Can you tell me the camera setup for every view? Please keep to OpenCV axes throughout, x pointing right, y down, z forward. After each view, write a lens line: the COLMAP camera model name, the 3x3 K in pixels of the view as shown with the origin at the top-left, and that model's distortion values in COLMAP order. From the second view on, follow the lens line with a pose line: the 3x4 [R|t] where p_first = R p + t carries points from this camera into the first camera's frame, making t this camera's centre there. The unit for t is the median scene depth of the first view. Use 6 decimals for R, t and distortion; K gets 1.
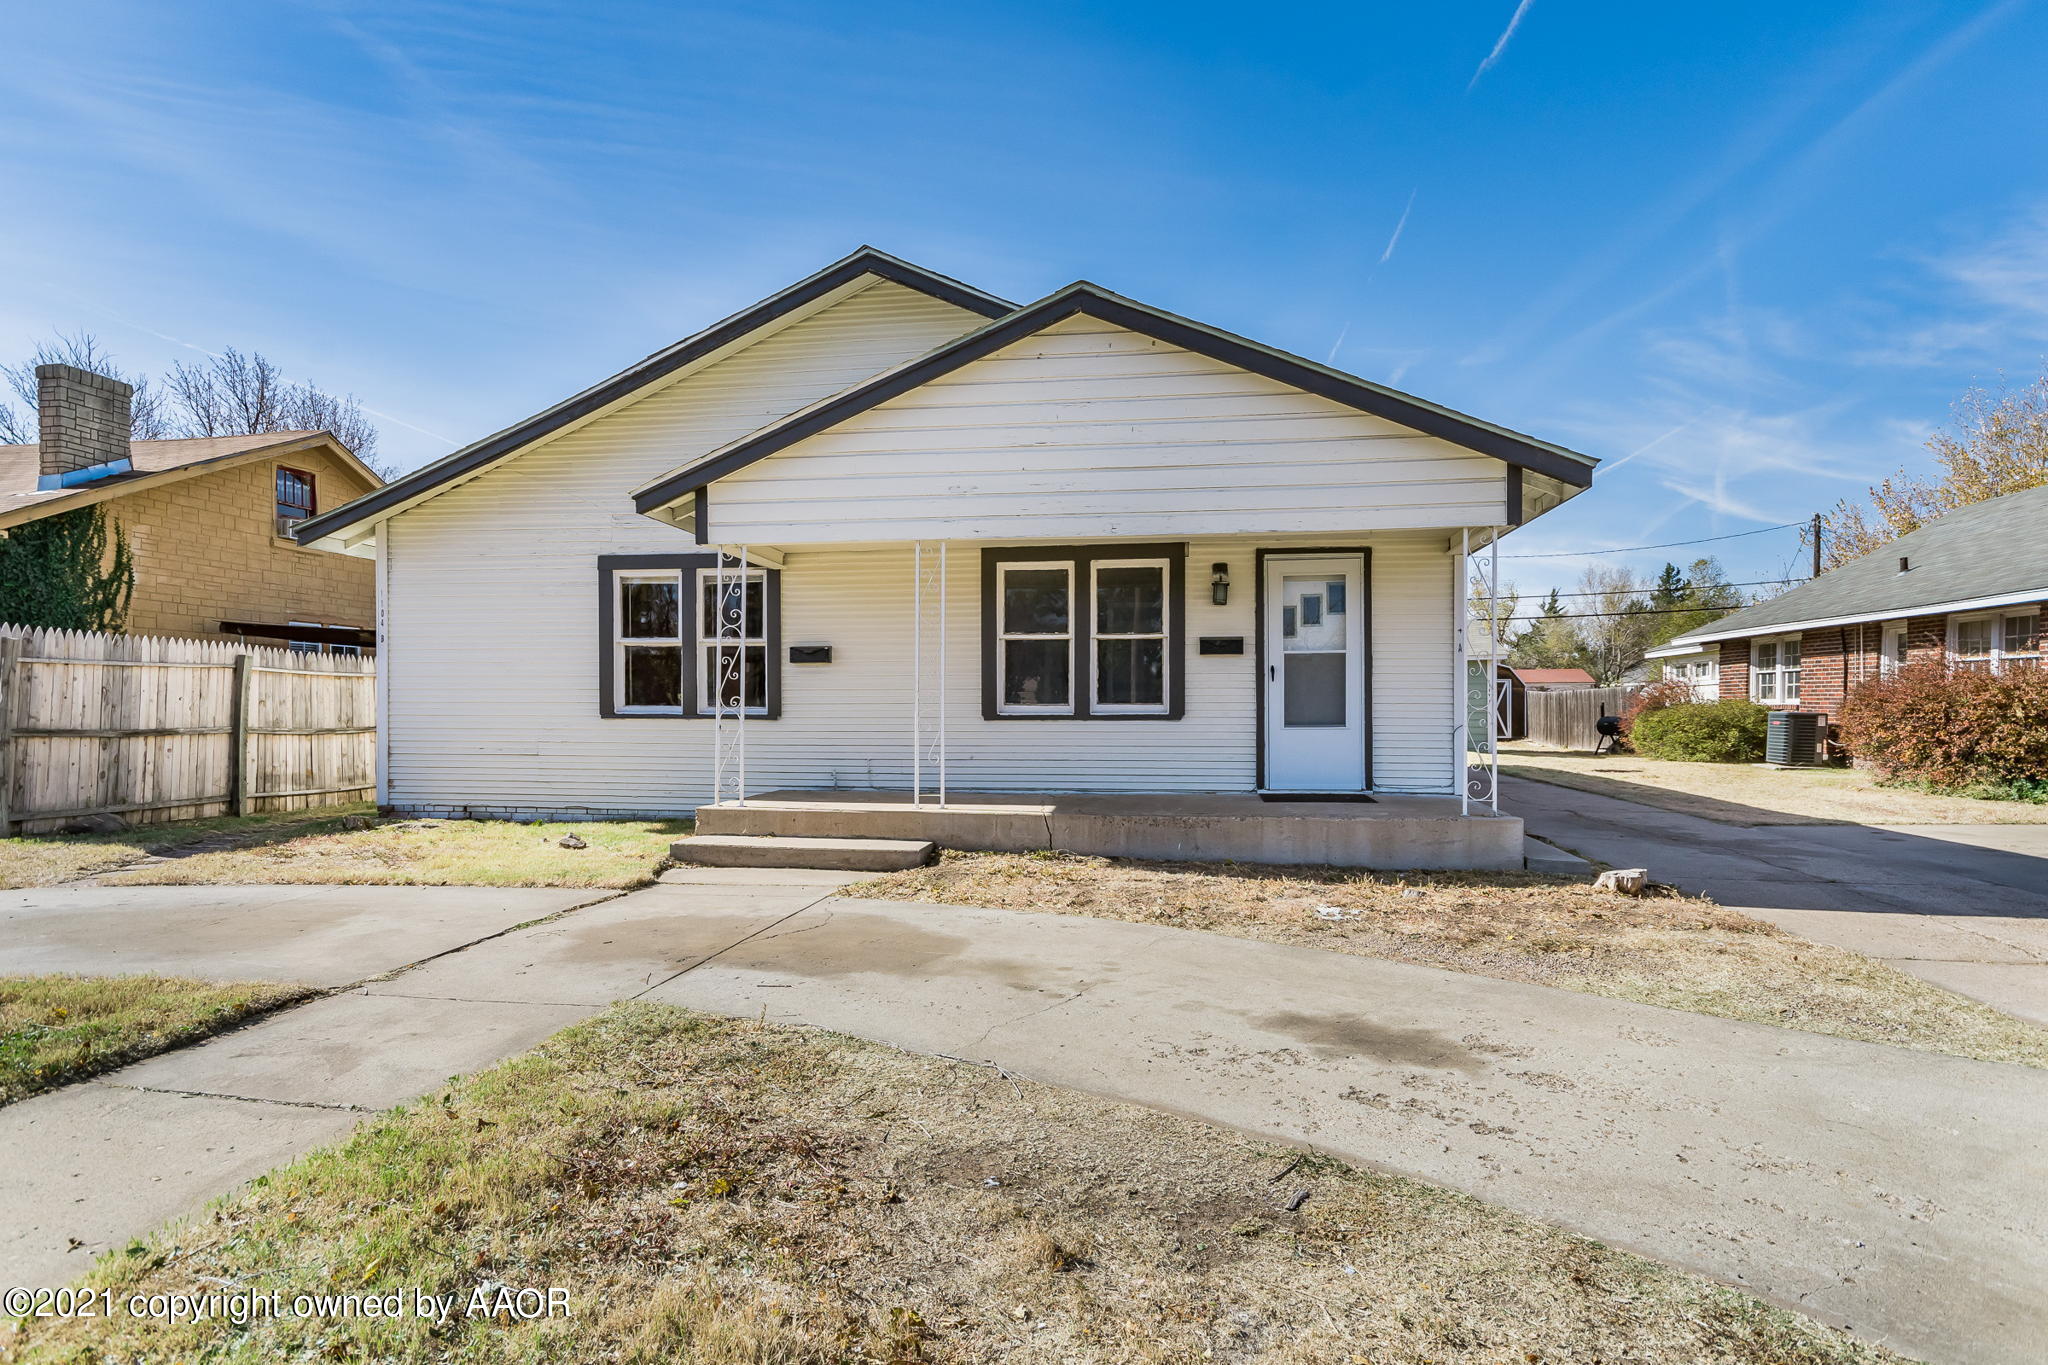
lens RADIAL K [[1042.3, 0, 1033.7], [0, 1042.3, 698.4], [0, 0, 1]] dist [0.001182, -0.002611]
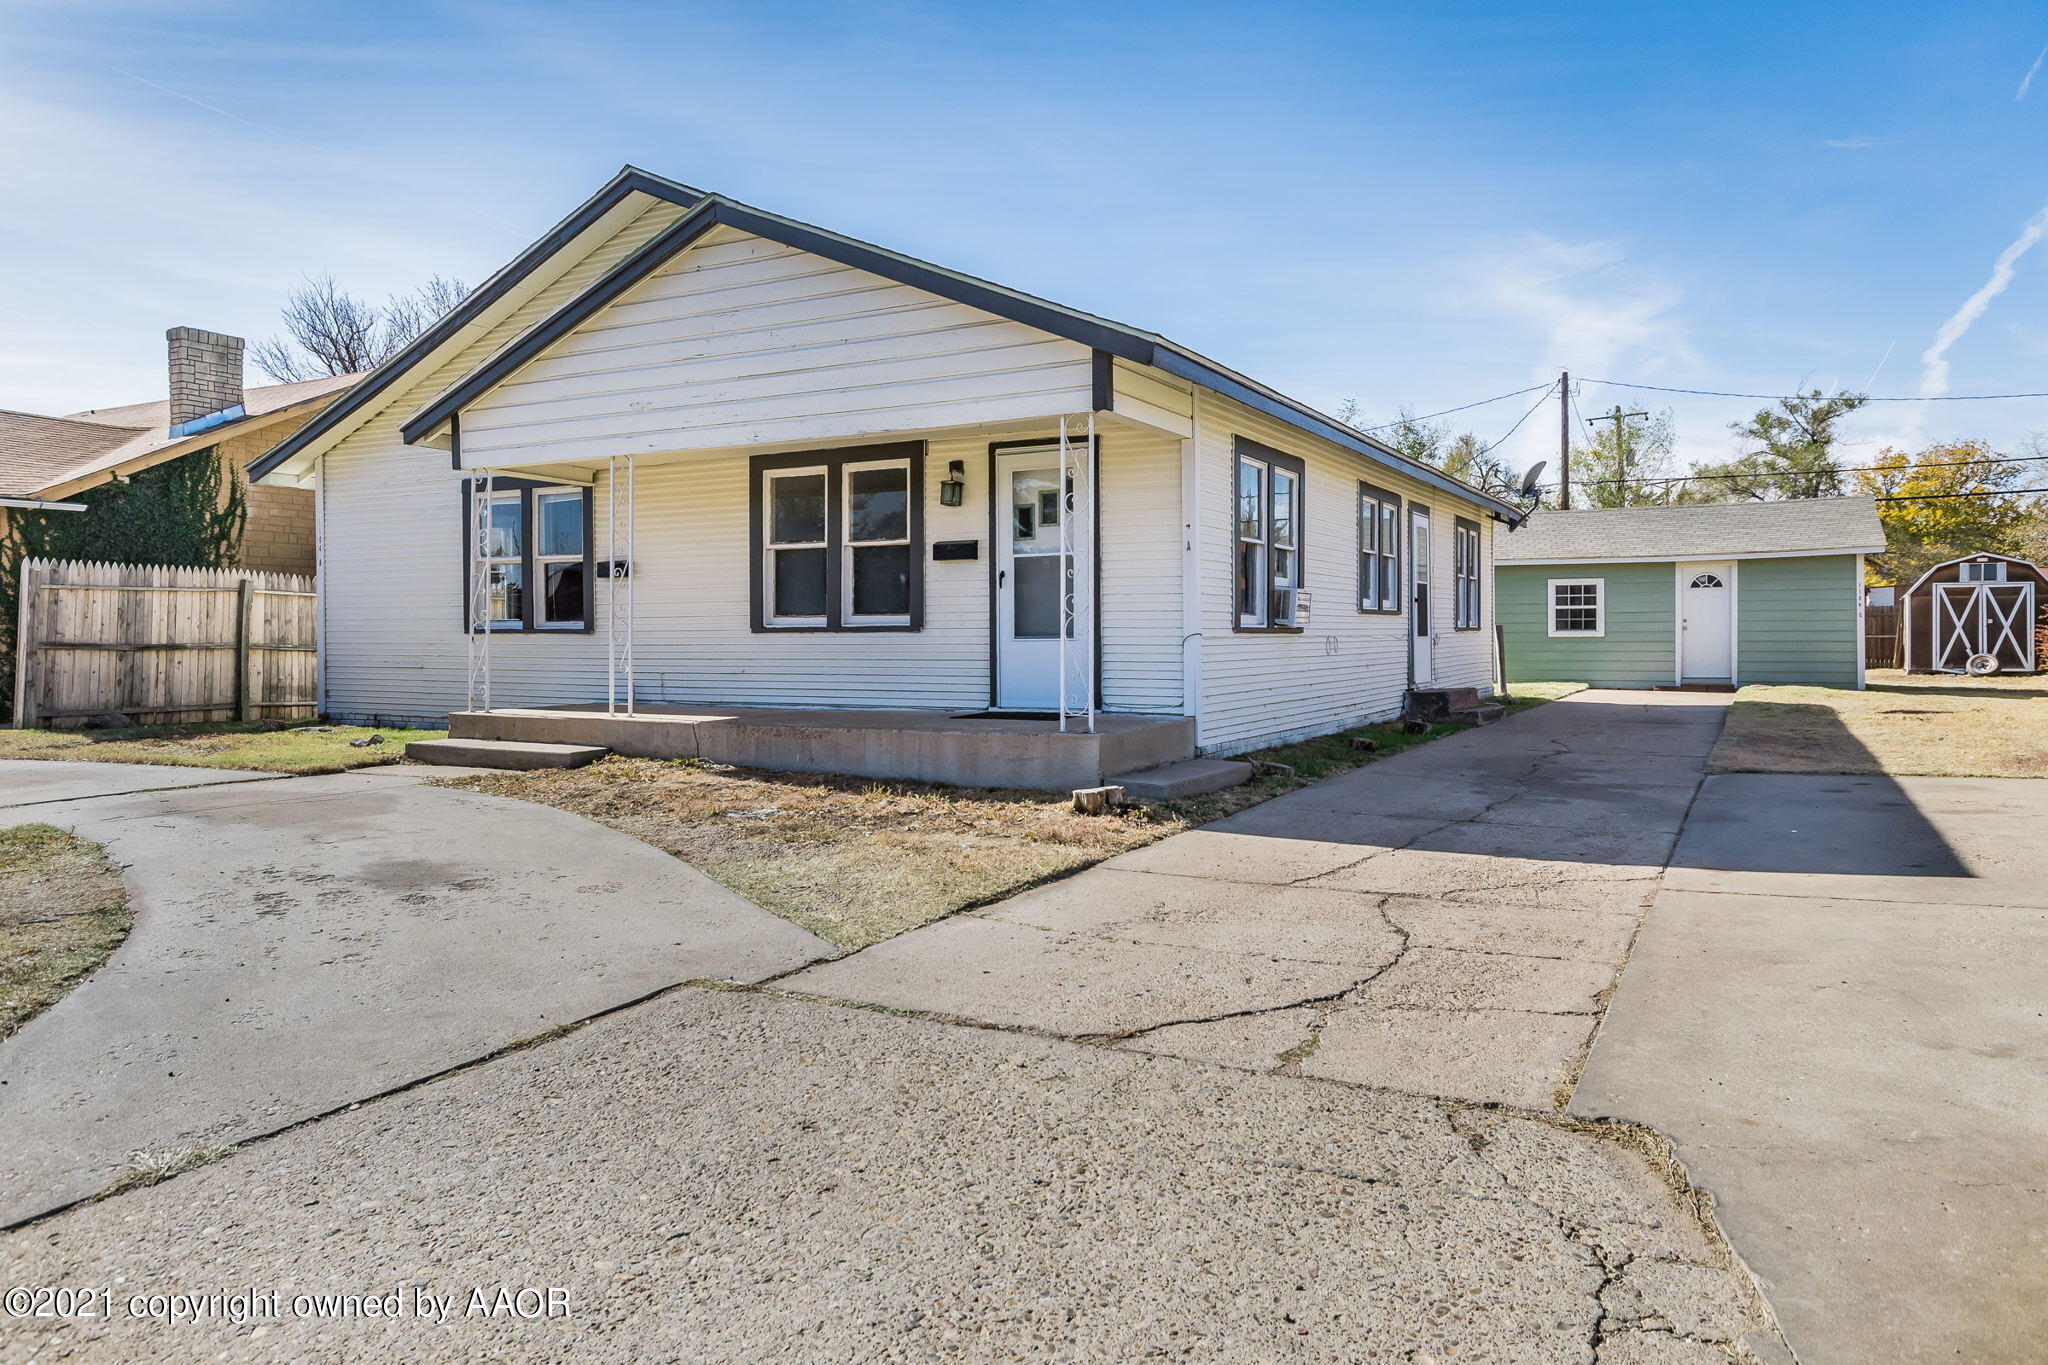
lens RADIAL K [[1357.6, 0, 1021.2], [0, 1357.6, 624.1], [0, 0, 1]] dist [0.001023, -0.000107]
pose [[0.936238, -0.006424, -0.351309, 0.637300], [0.006983, 0.999976, 0.000325, 0.013988], [0.351298, -0.002757, 0.936260, -0.099500]]
